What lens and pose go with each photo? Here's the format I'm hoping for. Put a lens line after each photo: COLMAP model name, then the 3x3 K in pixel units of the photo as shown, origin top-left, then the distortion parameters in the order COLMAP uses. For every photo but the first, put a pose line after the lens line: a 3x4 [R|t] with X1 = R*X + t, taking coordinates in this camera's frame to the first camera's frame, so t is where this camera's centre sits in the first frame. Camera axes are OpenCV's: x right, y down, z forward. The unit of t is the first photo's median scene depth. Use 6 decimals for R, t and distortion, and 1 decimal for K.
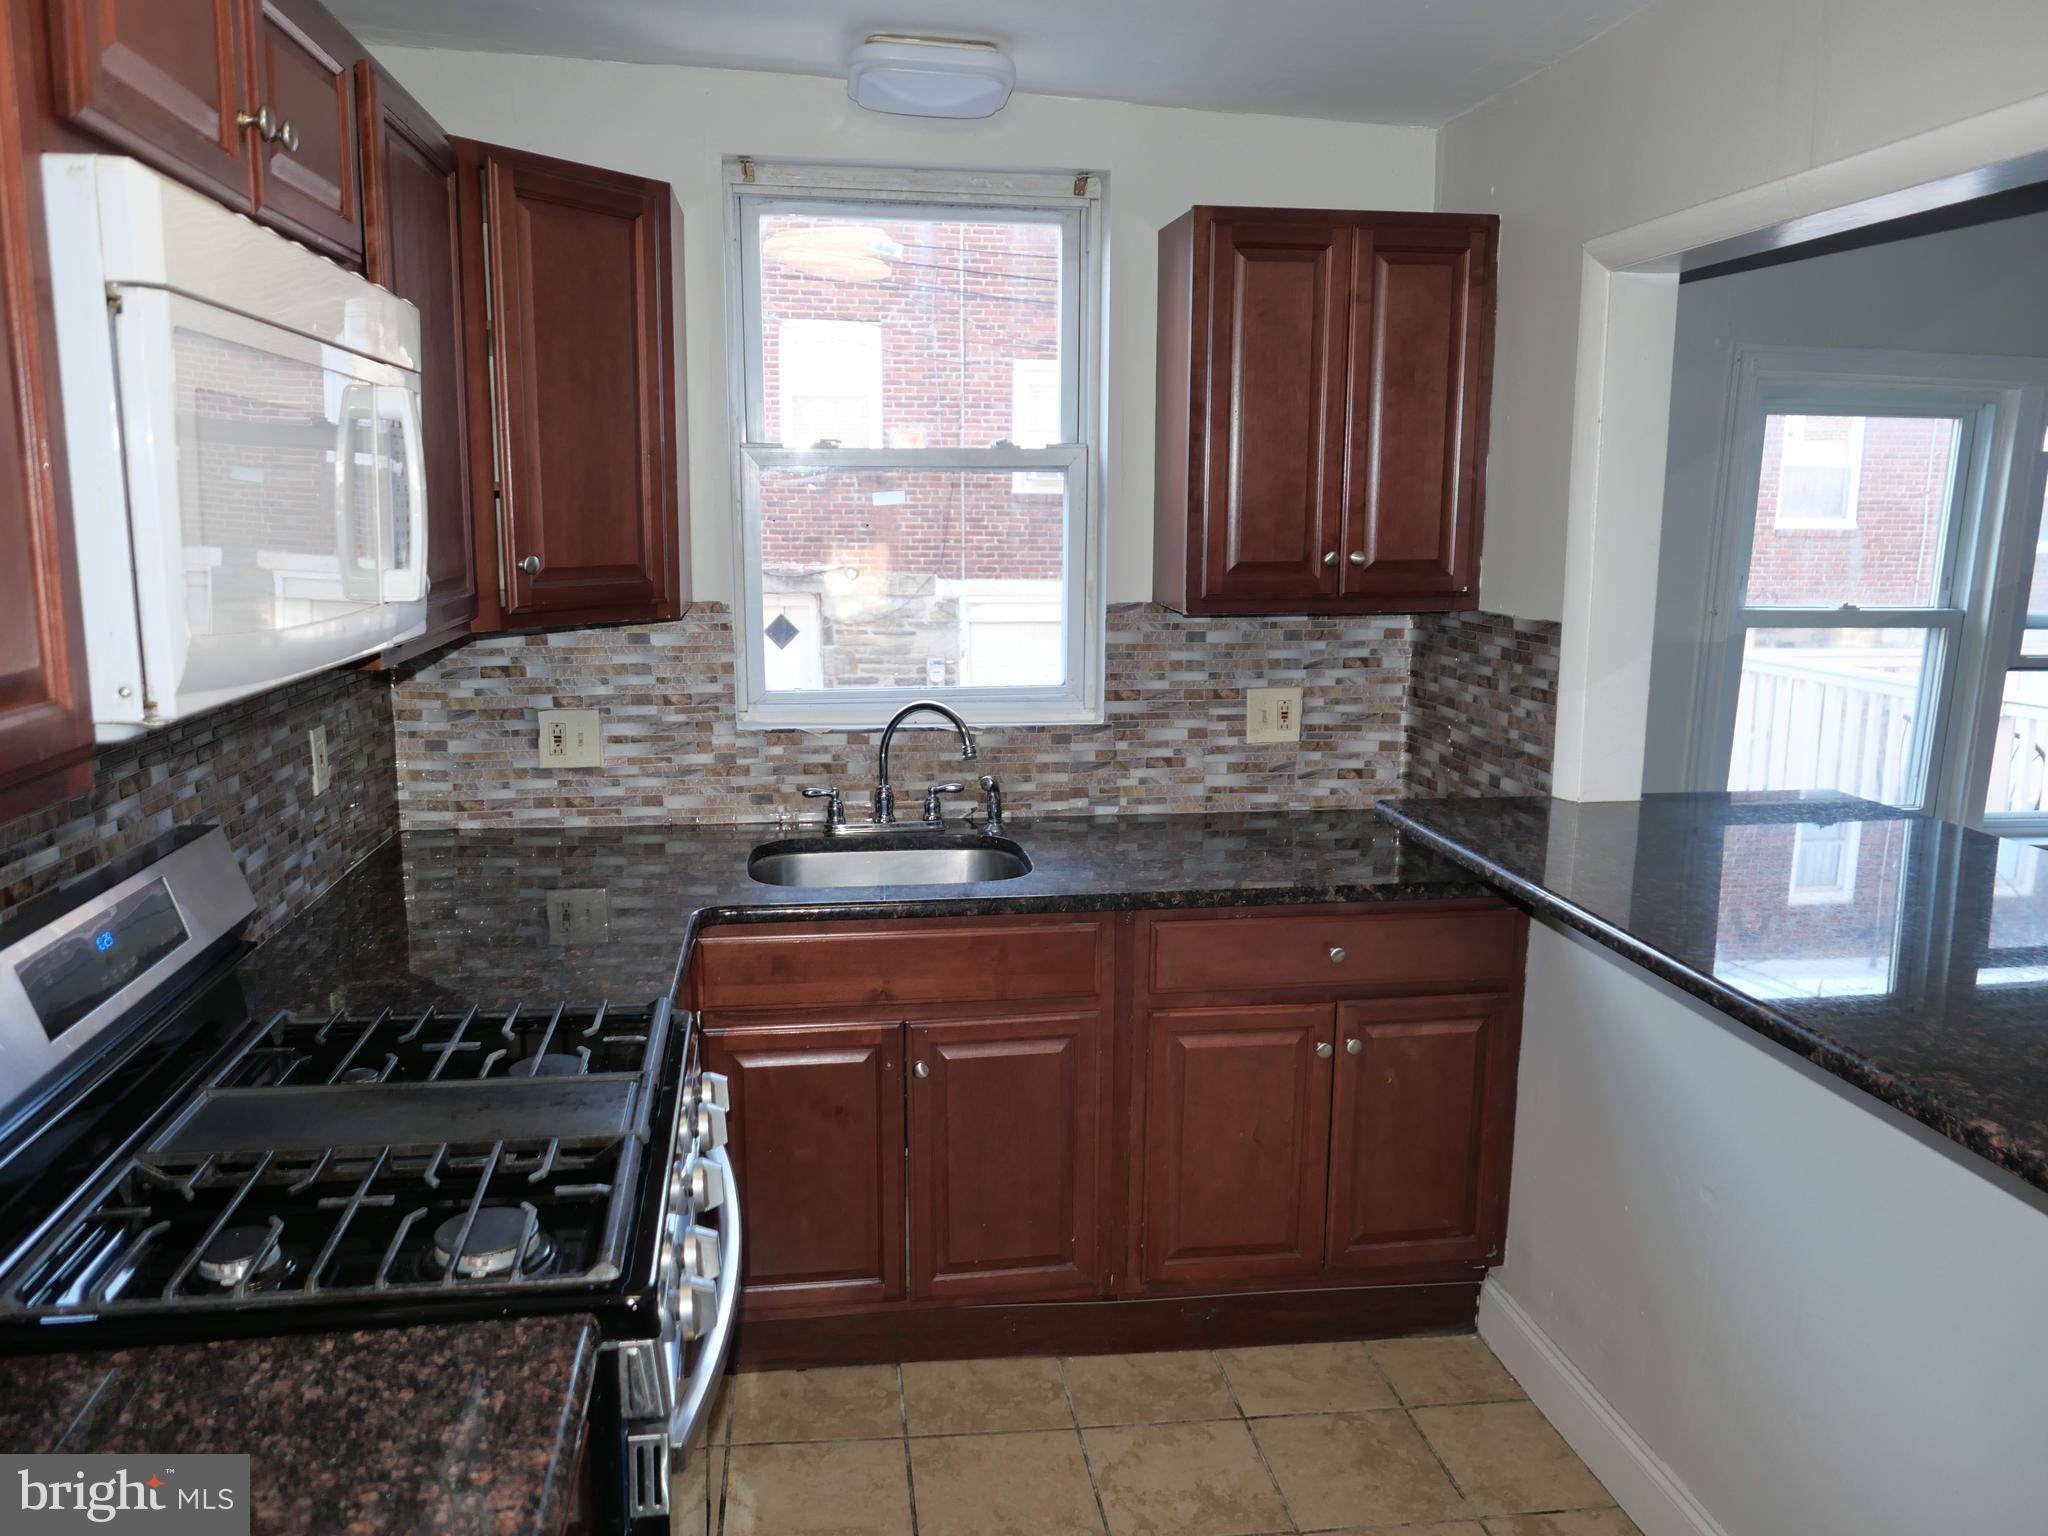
lens RADIAL K [[1481.0, 0, 1017.2], [0, 1481.0, 774.0], [0, 0, 1]] dist [-0.024131, 0.014103]
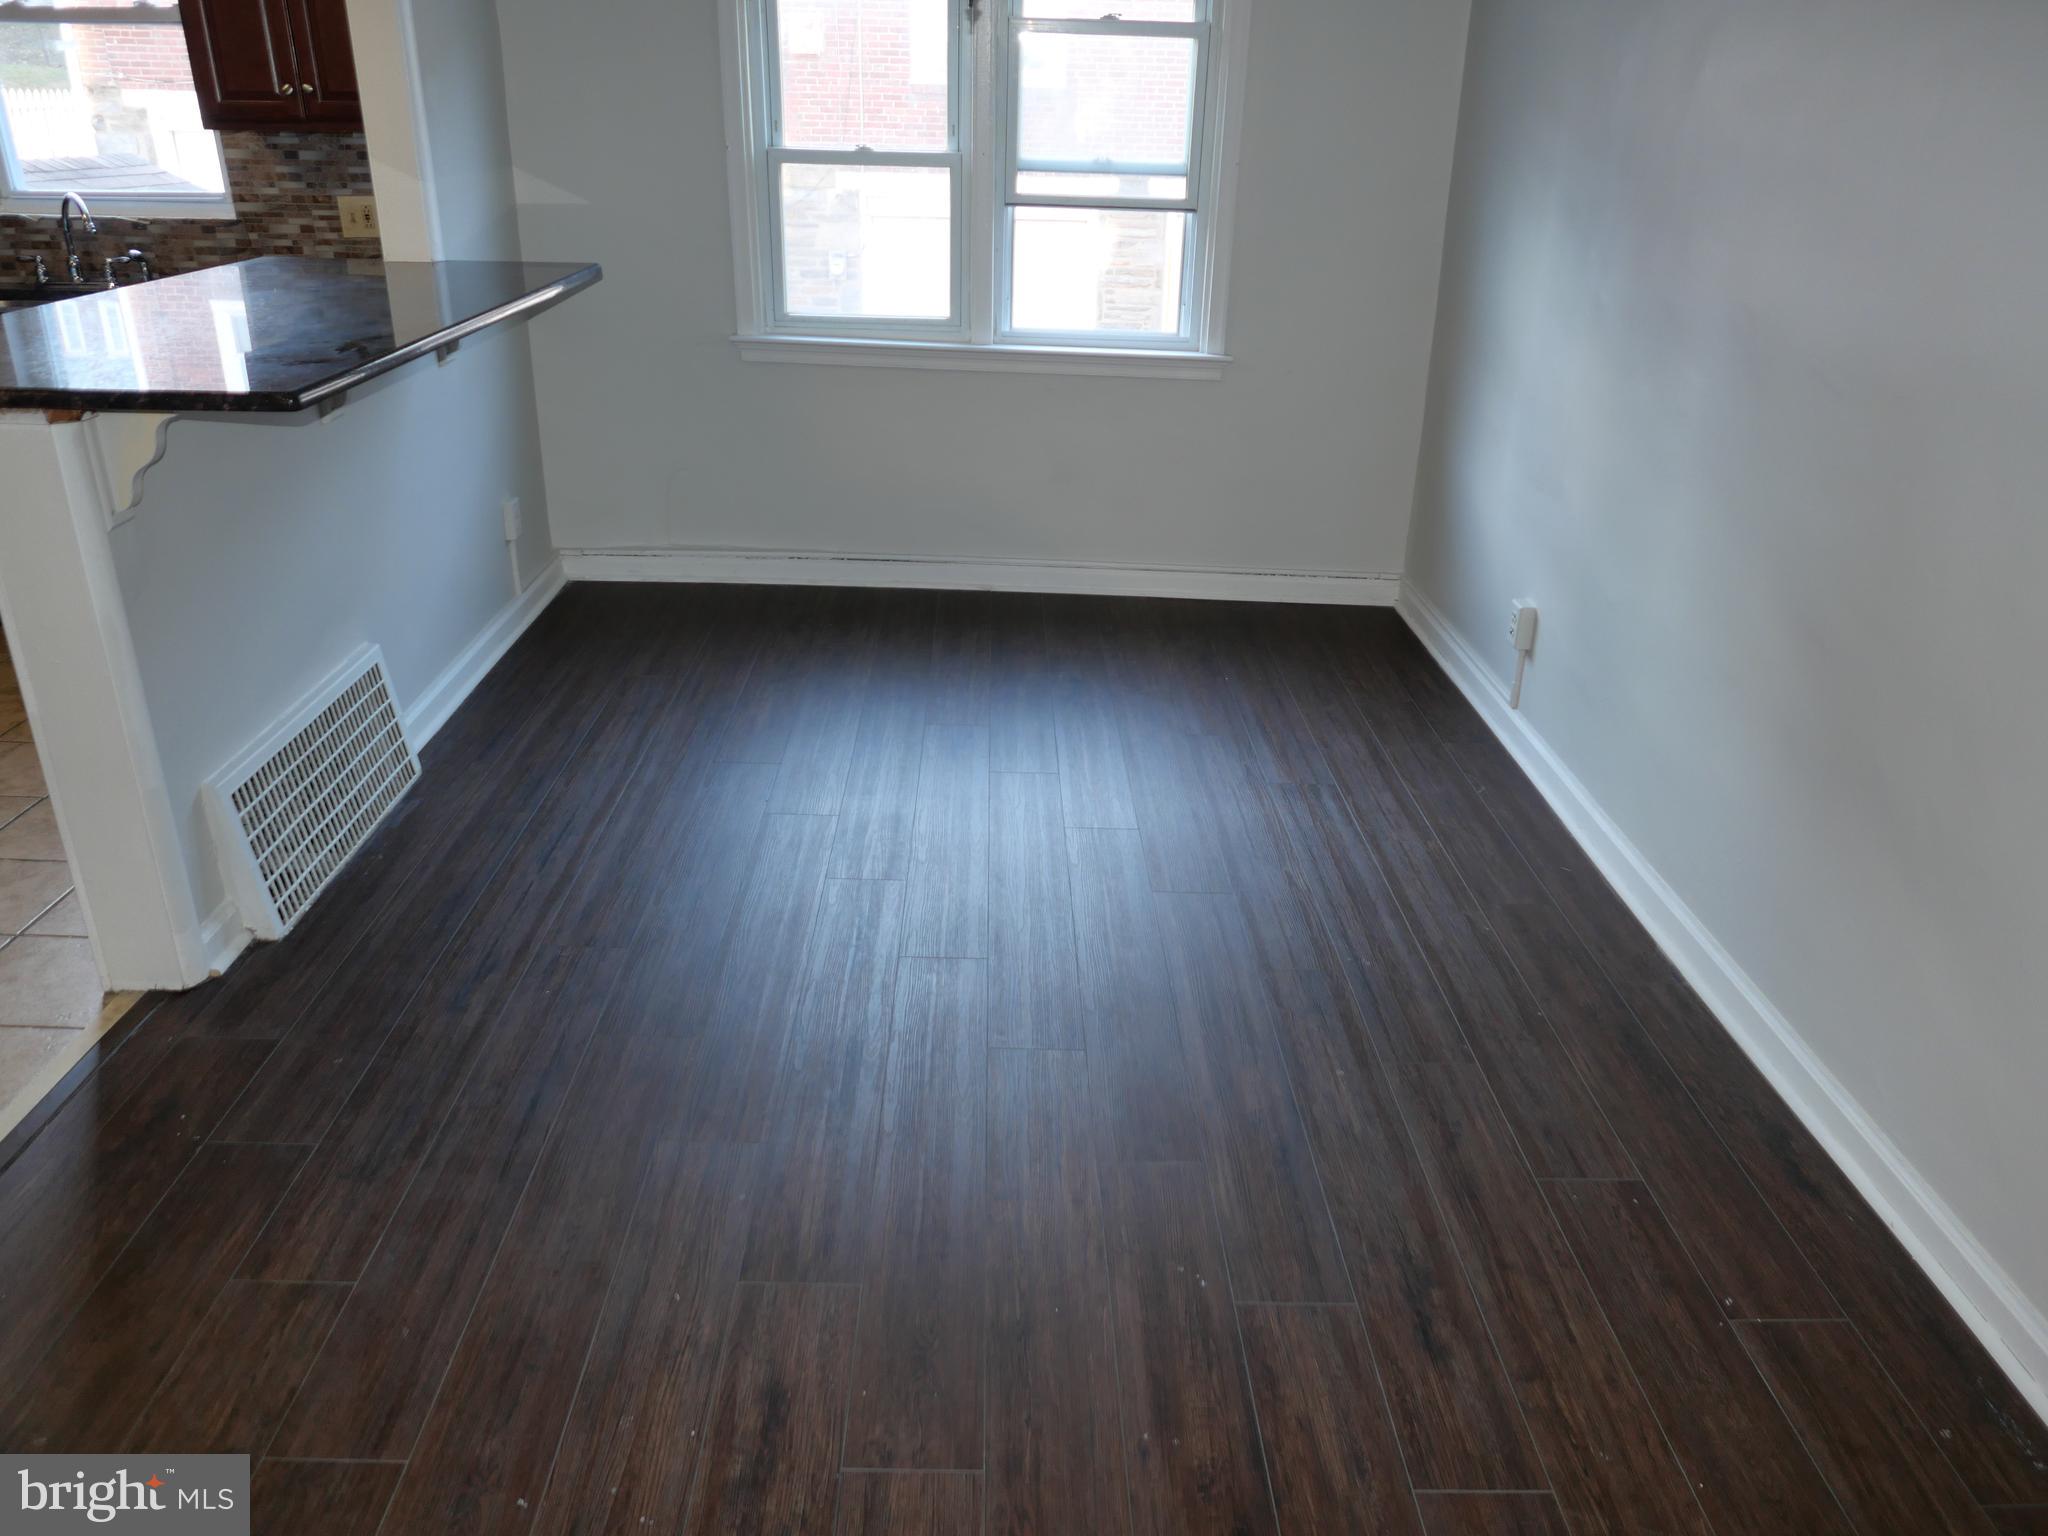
lens RADIAL K [[1481.0, 0, 1015.8], [0, 1481.0, 761.8], [0, 0, 1]] dist [-0.024131, 0.014103]
pose [[0.992015, 0.066264, -0.107306, 0.990904], [-0.039516, 0.971315, 0.234492, 0.111901], [0.119766, -0.228379, 0.966177, -0.391907]]
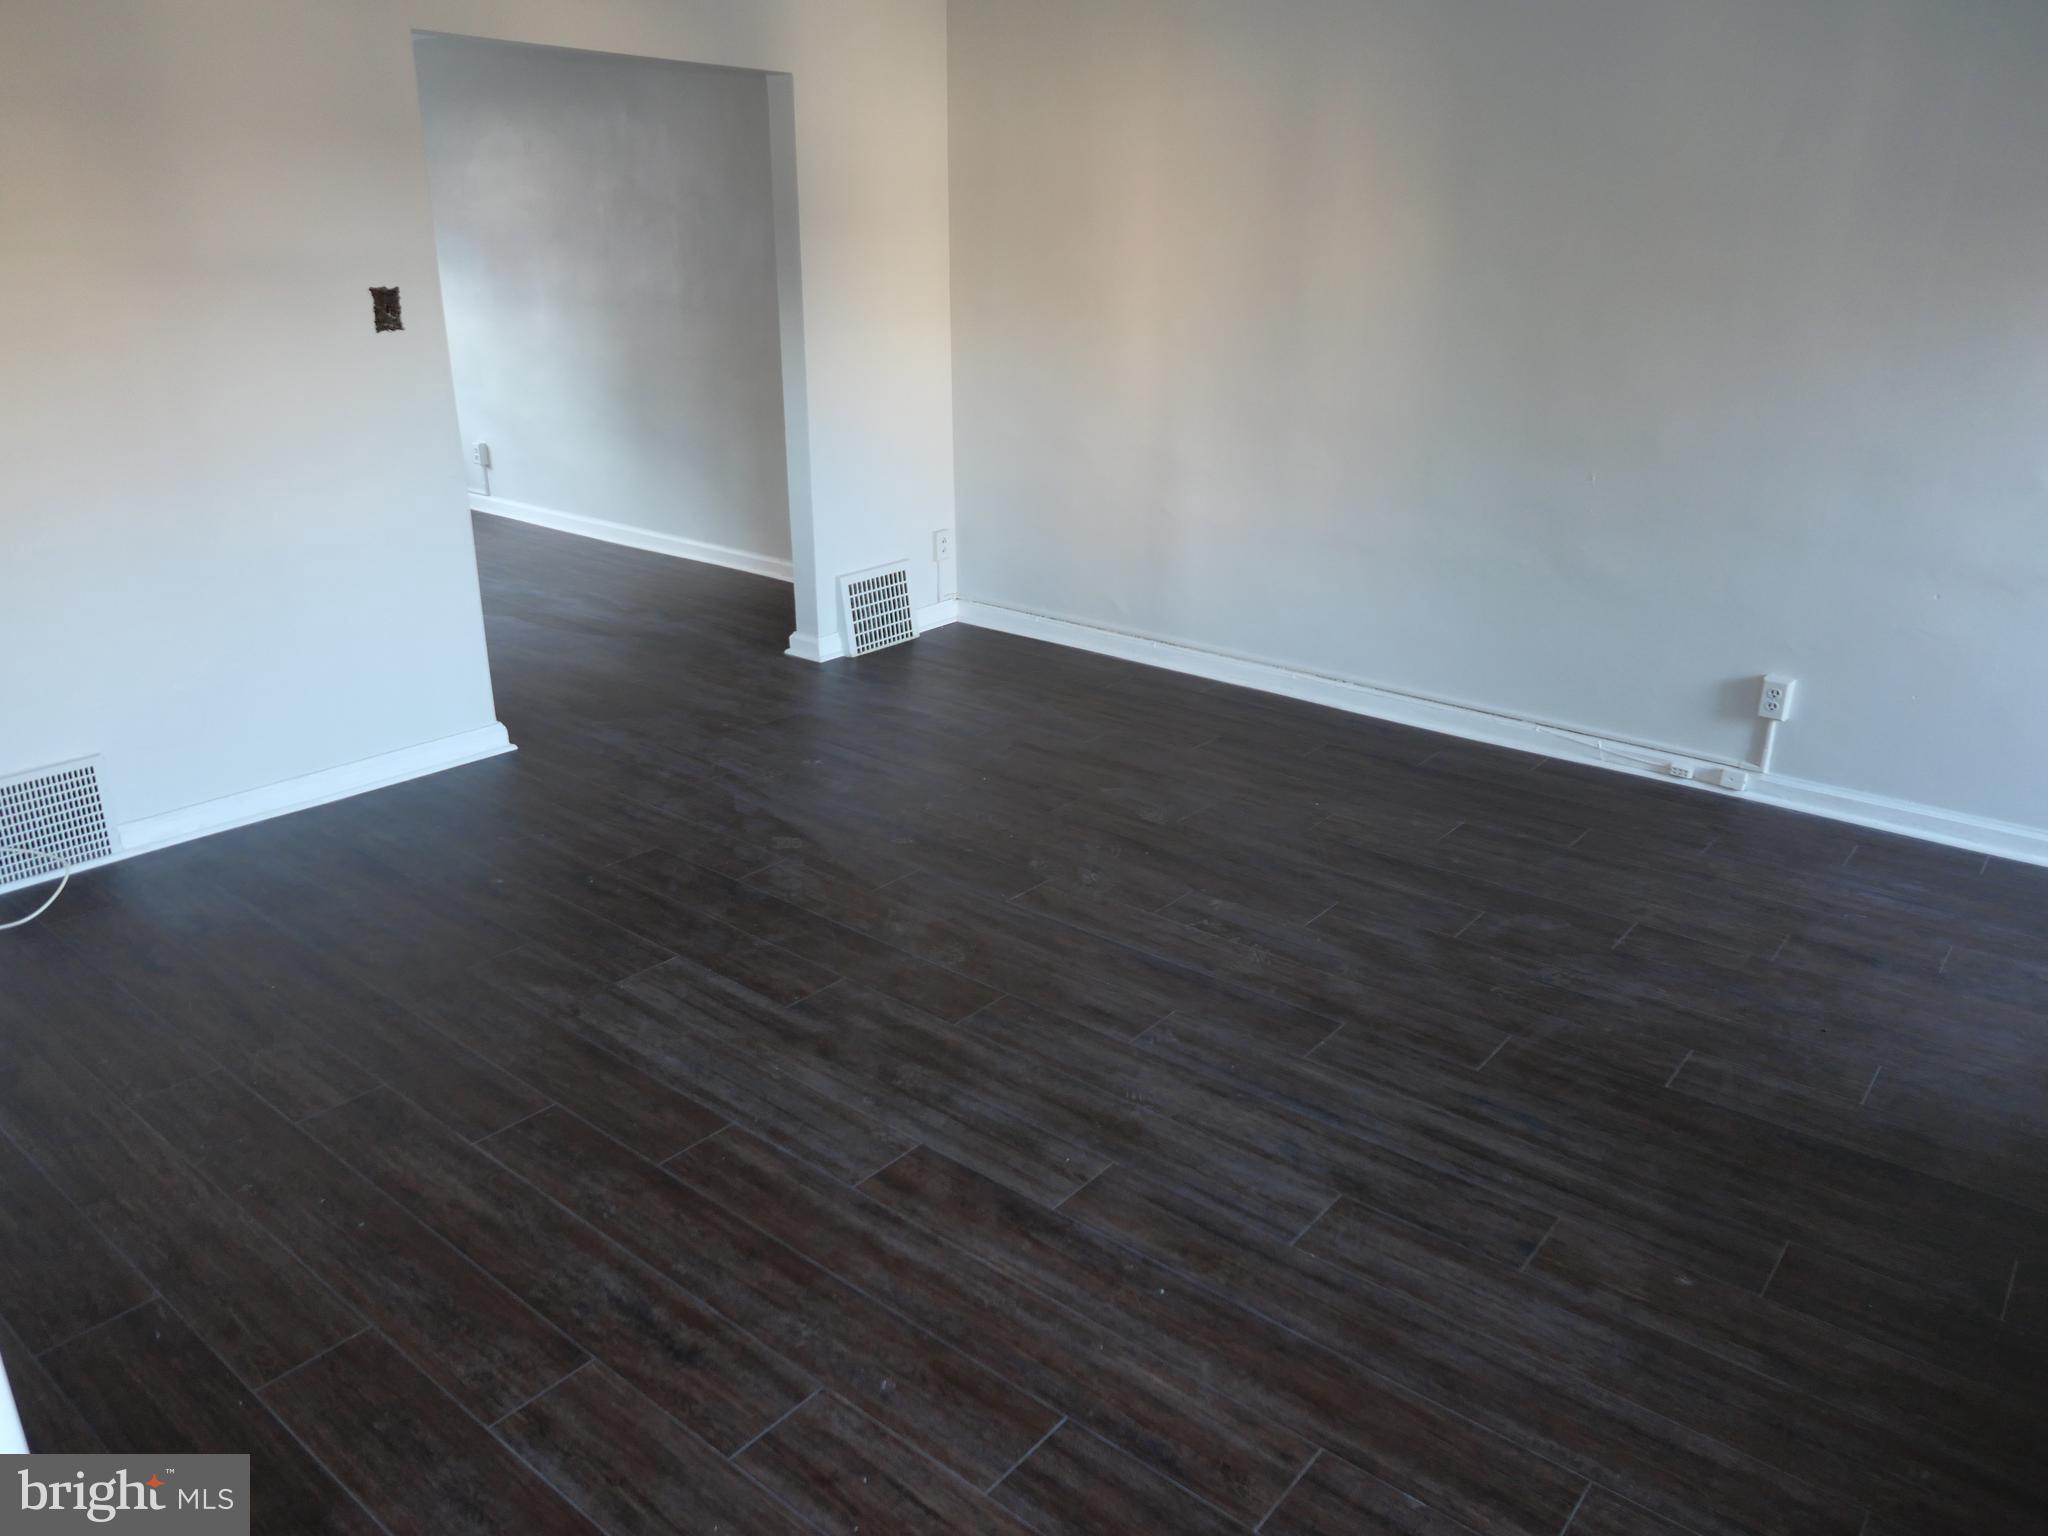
lens RADIAL K [[1481.0, 0, 1026.0], [0, 1481.0, 755.4], [0, 0, 1]] dist [-0.024131, 0.014103]
pose [[0.725503, -0.238782, 0.645468, 0.169506], [0.117952, 0.967146, 0.225204, 0.317775], [-0.678036, -0.087252, 0.729832, -1.699630]]
